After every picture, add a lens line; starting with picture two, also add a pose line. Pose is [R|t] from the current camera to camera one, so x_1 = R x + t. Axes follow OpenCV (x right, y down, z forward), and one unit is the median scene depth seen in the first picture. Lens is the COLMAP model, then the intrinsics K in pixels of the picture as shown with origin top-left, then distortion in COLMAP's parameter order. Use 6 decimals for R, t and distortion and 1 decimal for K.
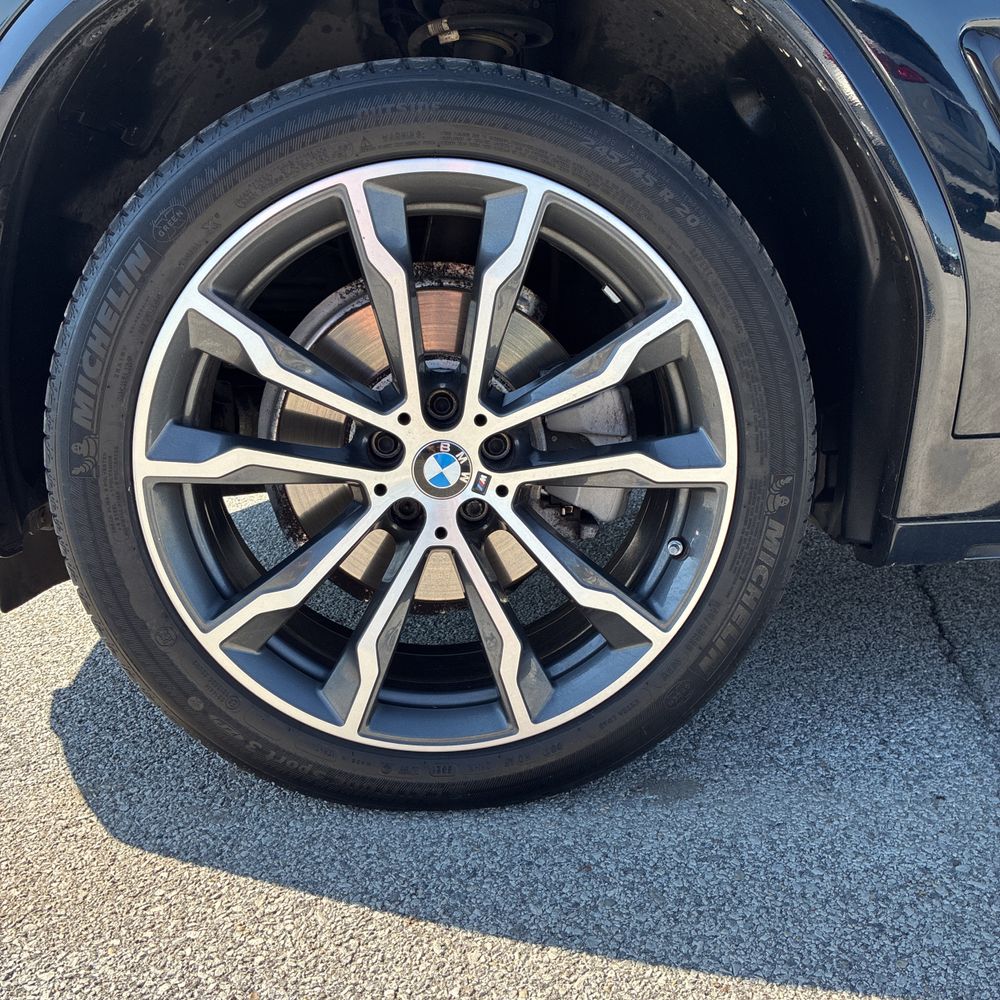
lens RADIAL K [[1012.1, 0, 508.5], [0, 1012.1, 499.6], [0, 0, 1]] dist [0.016393, 0.000000]
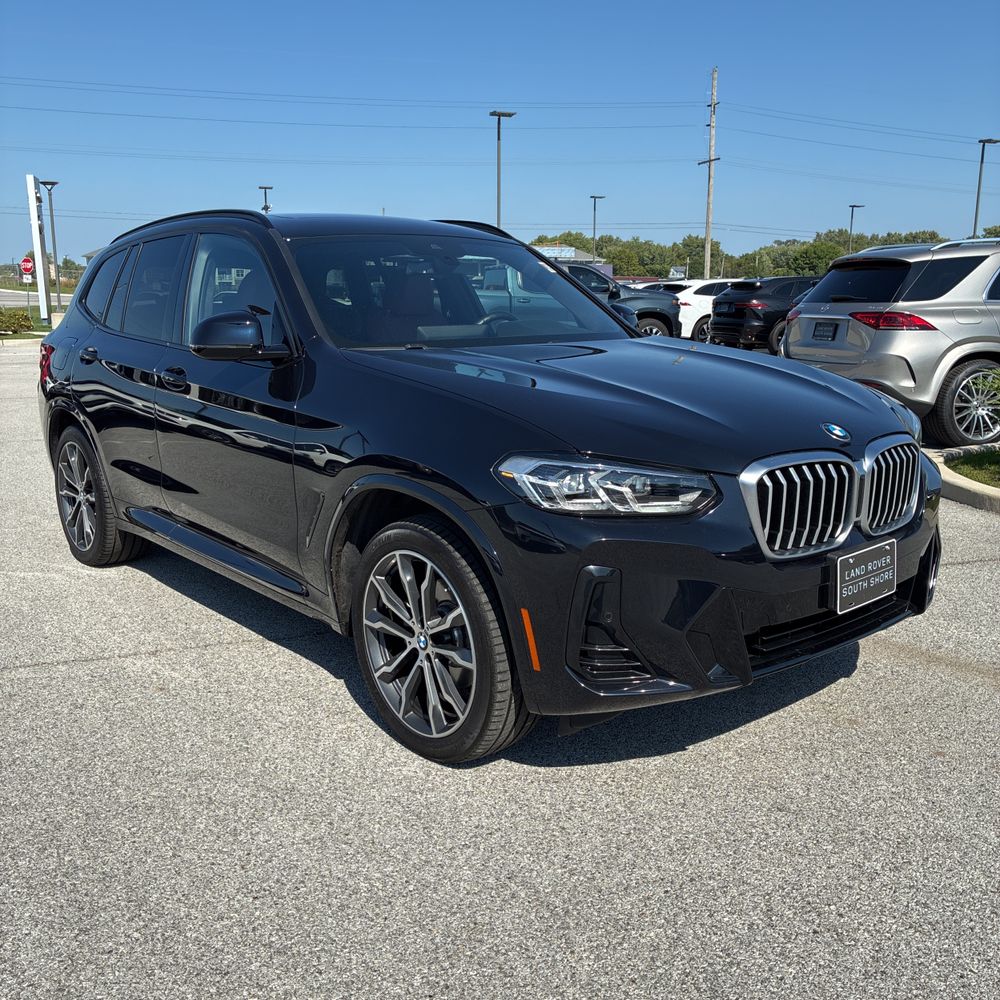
lens RADIAL K [[1012.1, 0, 505.9], [0, 1012.1, 495.3], [0, 0, 1]] dist [0.016393, 0.000000]
pose [[0.591536, 0.126598, -0.796278, 2.518482], [-0.160798, 0.986280, 0.037352, -0.633212], [0.790082, 0.105945, 0.603777, -0.726042]]
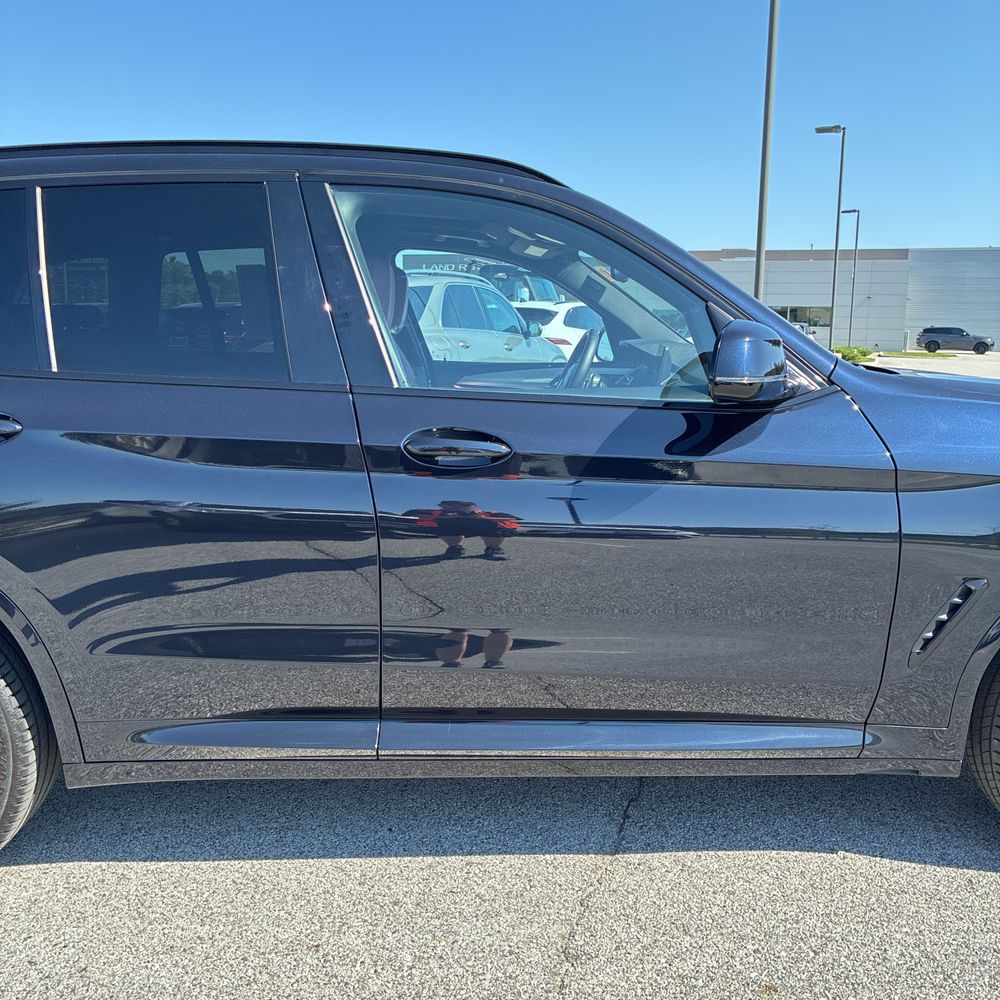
lens RADIAL K [[1012.1, 0, 505.0], [0, 1012.1, 505.2], [0, 0, 1]] dist [0.016393, 0.000000]
pose [[0.998984, -0.019665, -0.040554, -1.534389], [0.017472, 0.998402, -0.053742, -0.483003], [0.041546, 0.052979, 0.997731, -1.561811]]
